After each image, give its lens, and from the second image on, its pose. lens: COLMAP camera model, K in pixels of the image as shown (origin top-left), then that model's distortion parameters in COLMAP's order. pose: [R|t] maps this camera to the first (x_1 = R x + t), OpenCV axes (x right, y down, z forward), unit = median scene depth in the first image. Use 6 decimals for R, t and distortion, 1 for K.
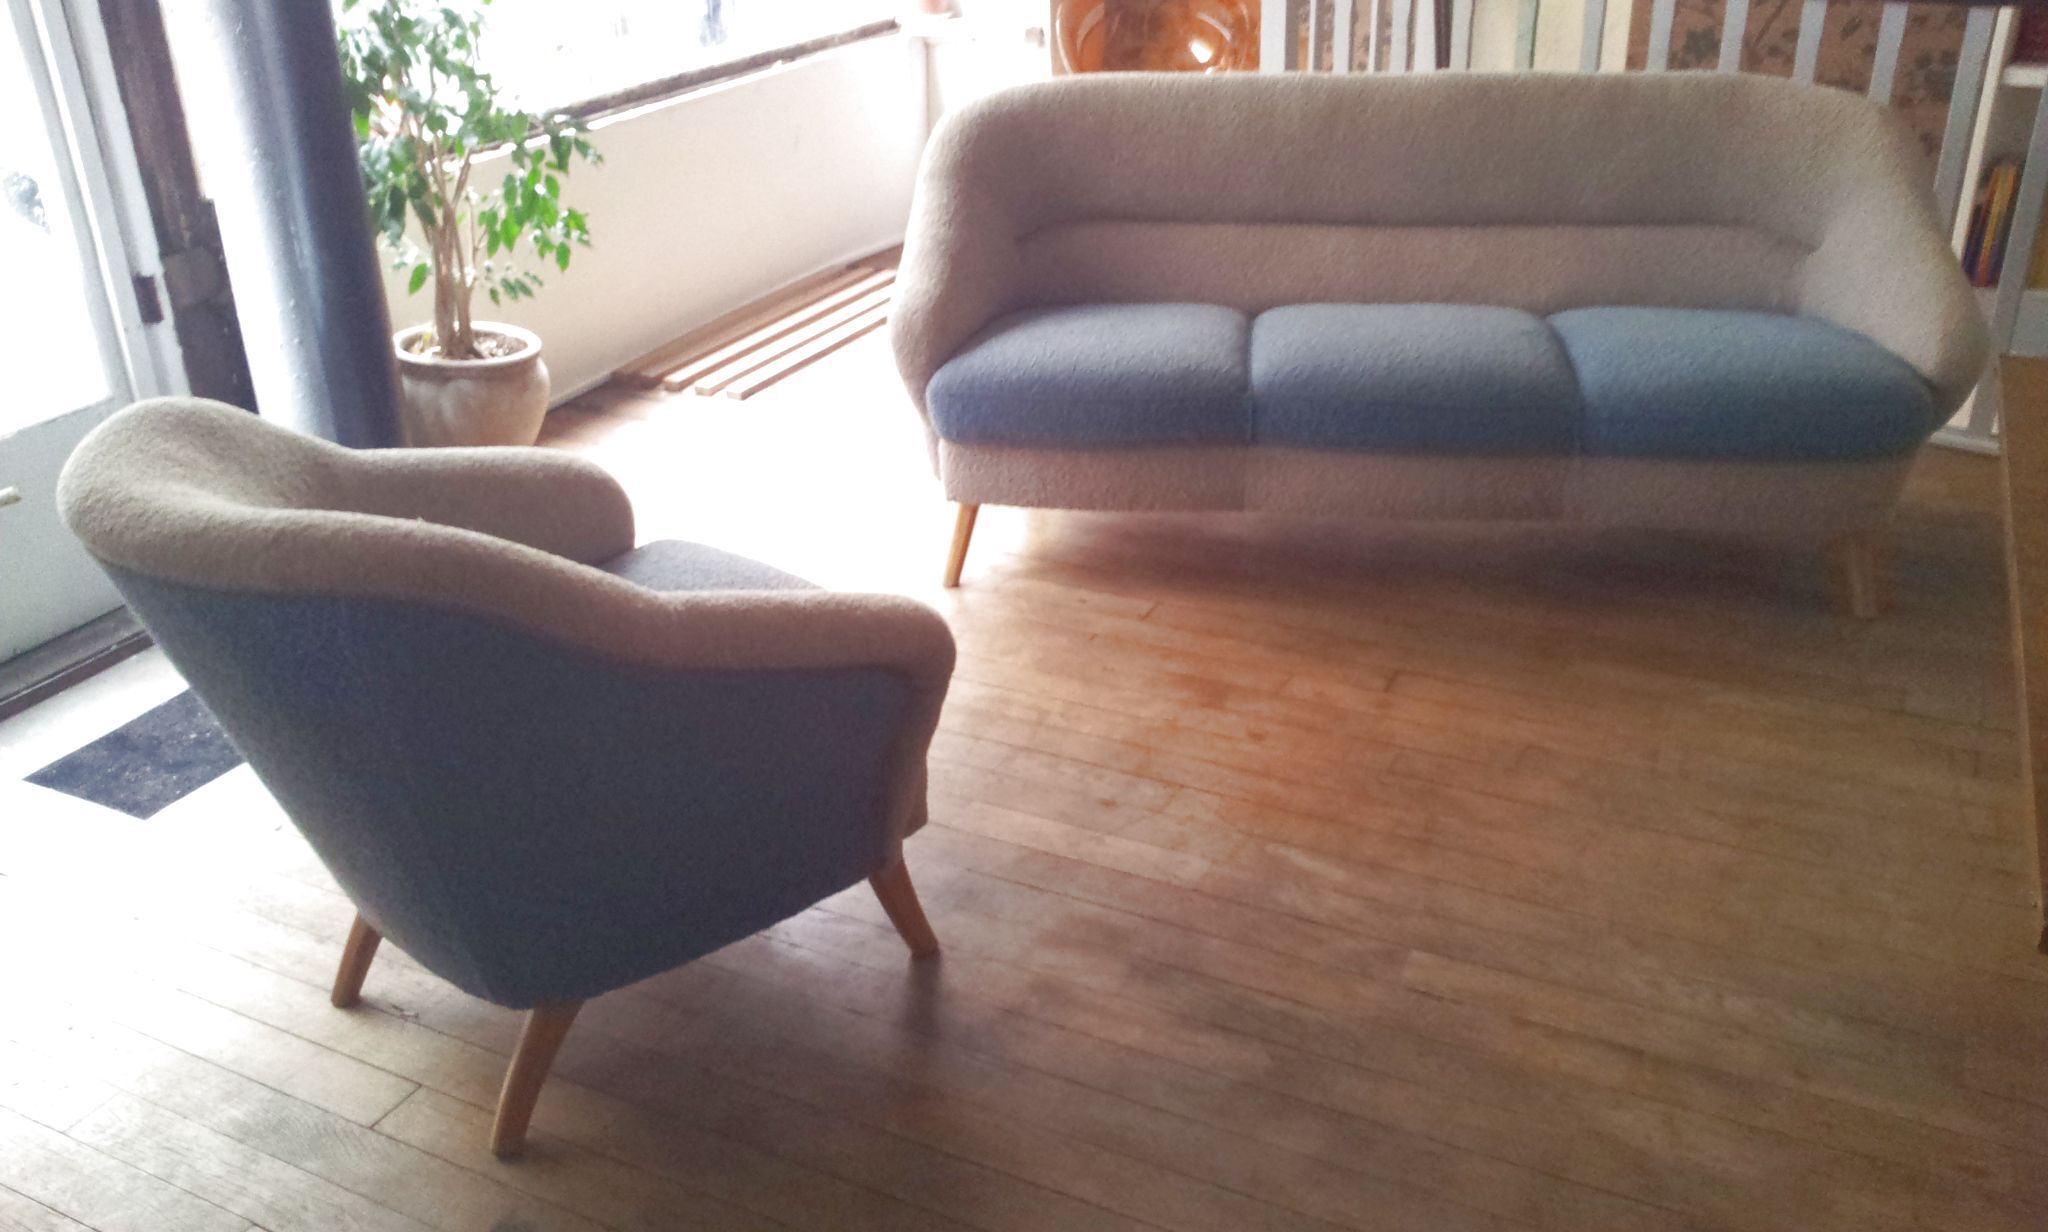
lens RADIAL K [[1777.1, 0, 1027.7], [0, 1777.1, 615.6], [0, 0, 1]] dist [-0.010836, -0.044091]
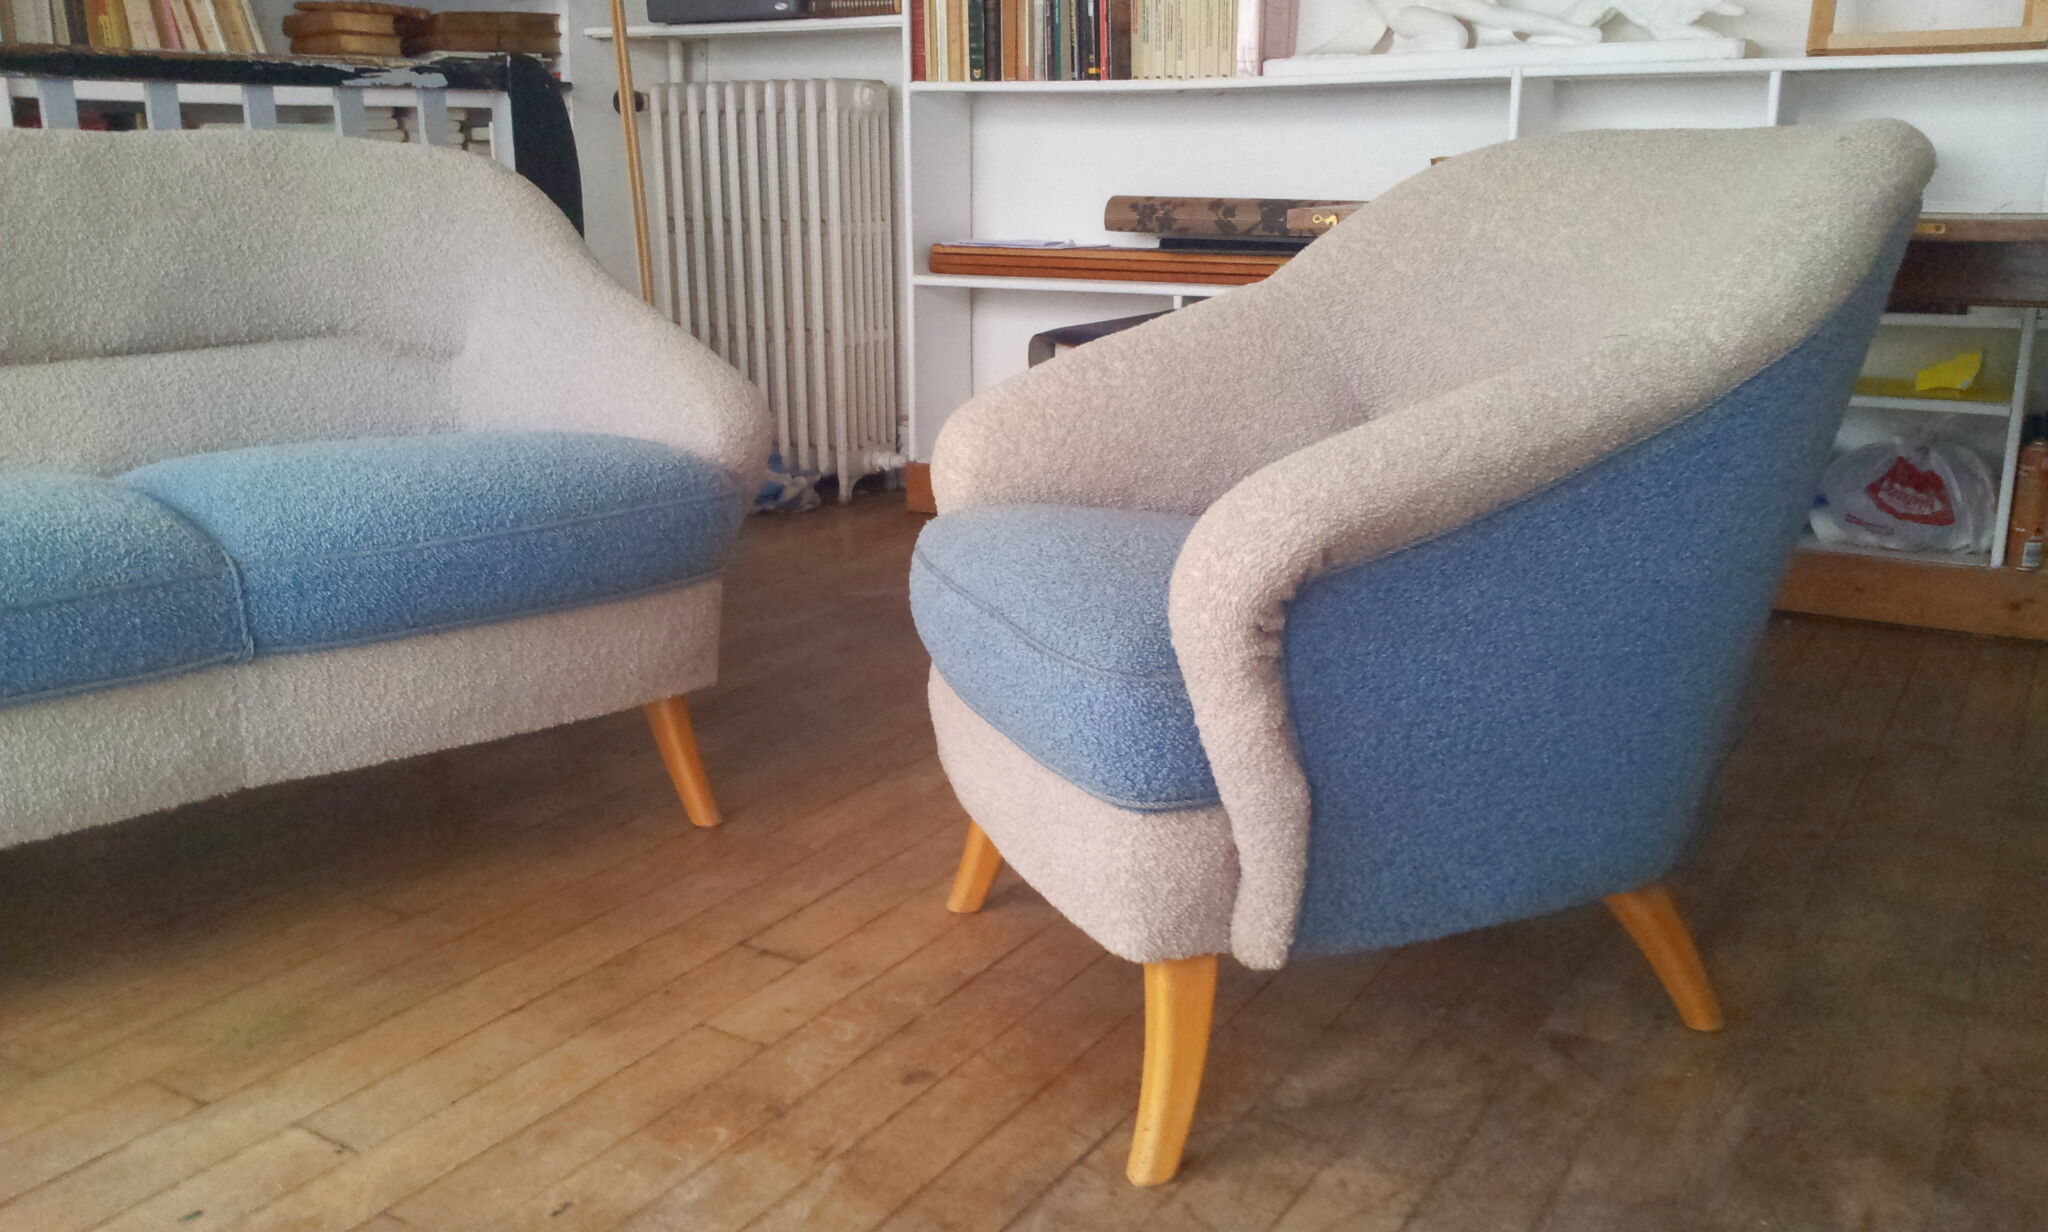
lens RADIAL K [[1777.1, 0, 1007.4], [0, 1777.1, 612.7], [0, 0, 1]] dist [-0.010836, -0.044091]
pose [[0.637297, -0.152722, 0.755333, 0.035368], [0.310251, 0.948068, -0.070077, 0.008245], [-0.705405, 0.279003, 0.651583, 0.412023]]
